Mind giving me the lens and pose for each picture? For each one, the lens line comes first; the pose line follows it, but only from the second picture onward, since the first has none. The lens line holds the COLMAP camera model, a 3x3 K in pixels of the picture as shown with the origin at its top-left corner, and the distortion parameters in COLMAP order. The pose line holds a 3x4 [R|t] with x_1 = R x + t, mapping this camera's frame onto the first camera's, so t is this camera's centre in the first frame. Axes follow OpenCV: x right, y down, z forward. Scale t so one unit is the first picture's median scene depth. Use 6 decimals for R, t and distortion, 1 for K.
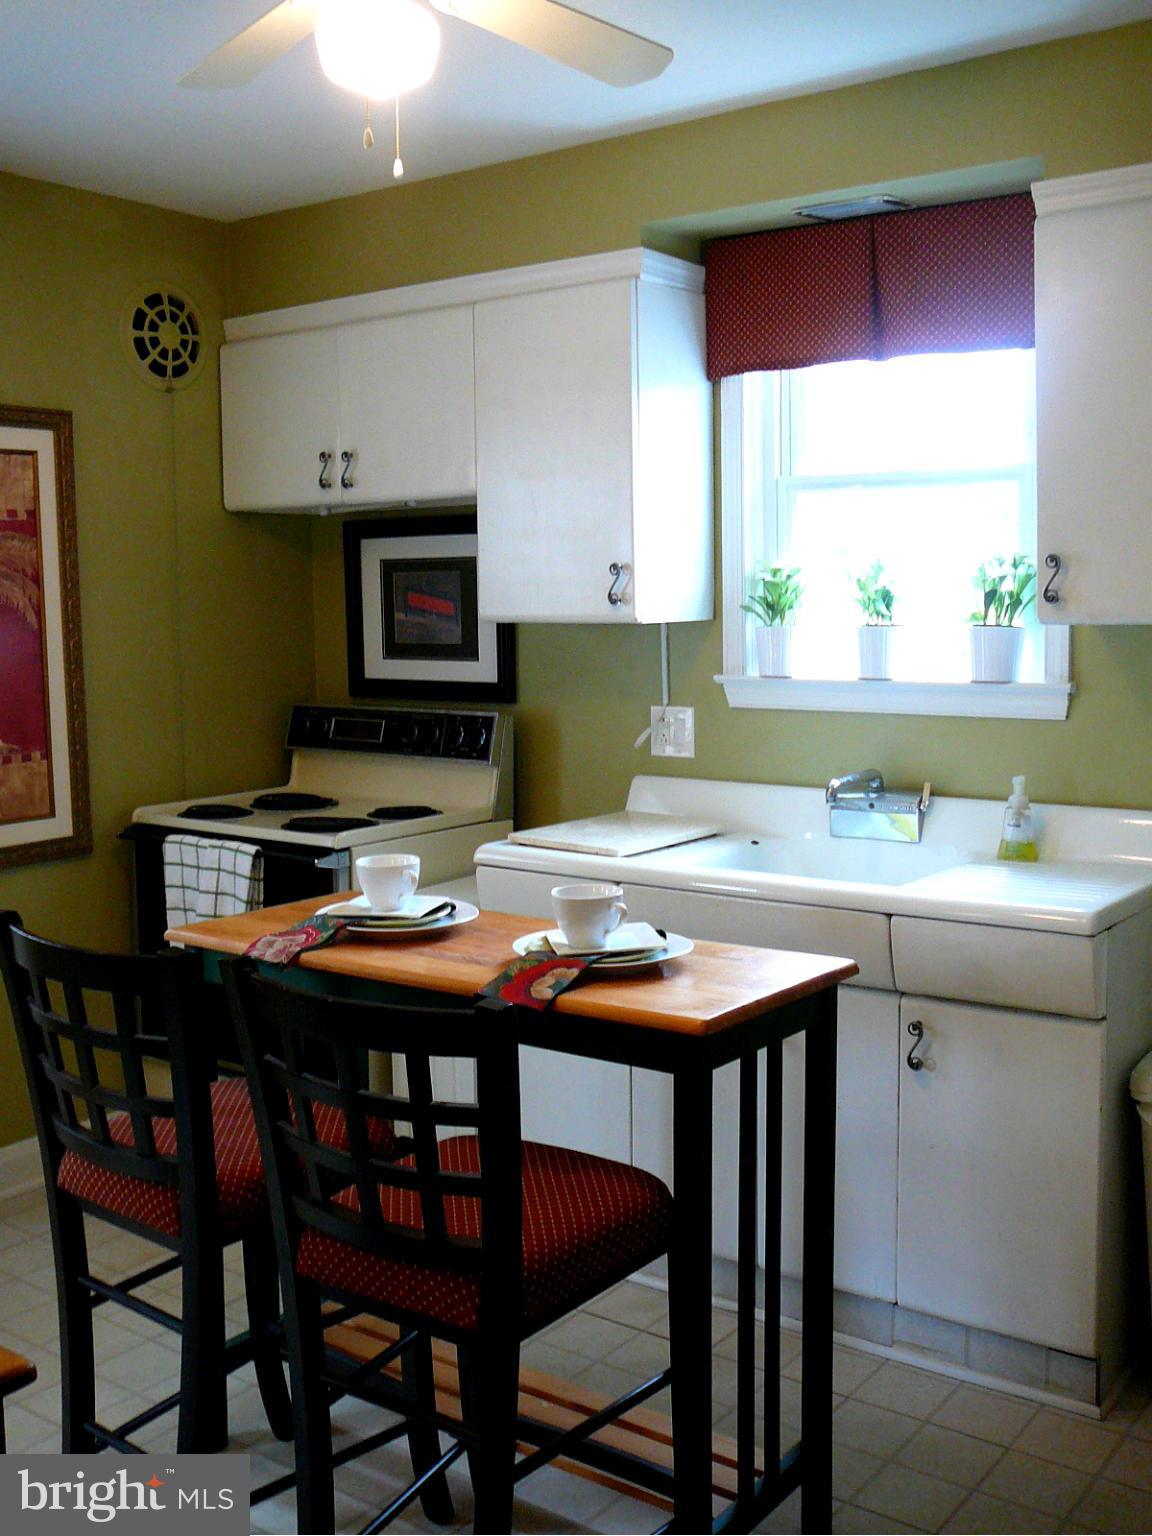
lens RADIAL K [[1597.3, 0, 577.8], [0, 1597.3, 760.8], [0, 0, 1]] dist [-0.052156, 0.000000]
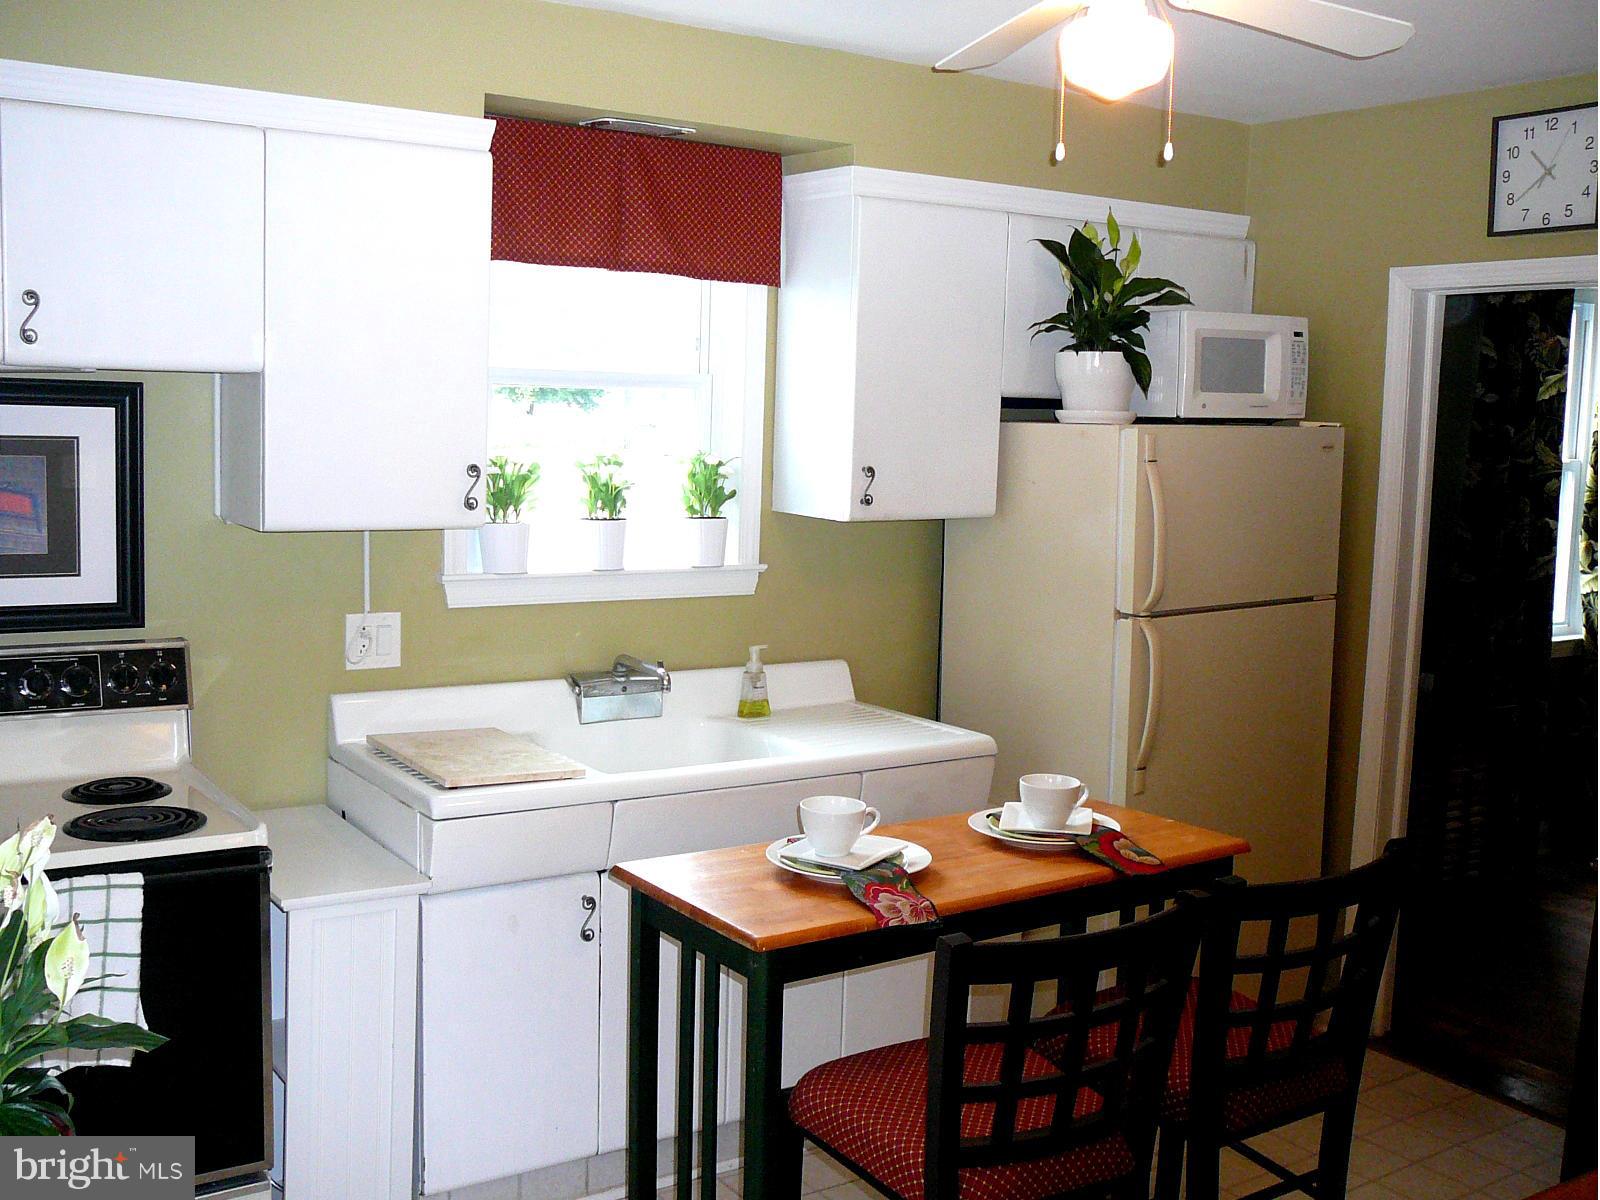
lens RADIAL K [[1663.9, 0, 803.4], [0, 1663.9, 594.1], [0, 0, 1]] dist [-0.052156, 0.000000]
pose [[0.360930, -0.082688, 0.928920, -0.646787], [0.065585, 0.995846, 0.063162, -0.078495], [-0.930284, 0.038126, 0.364854, 0.387127]]
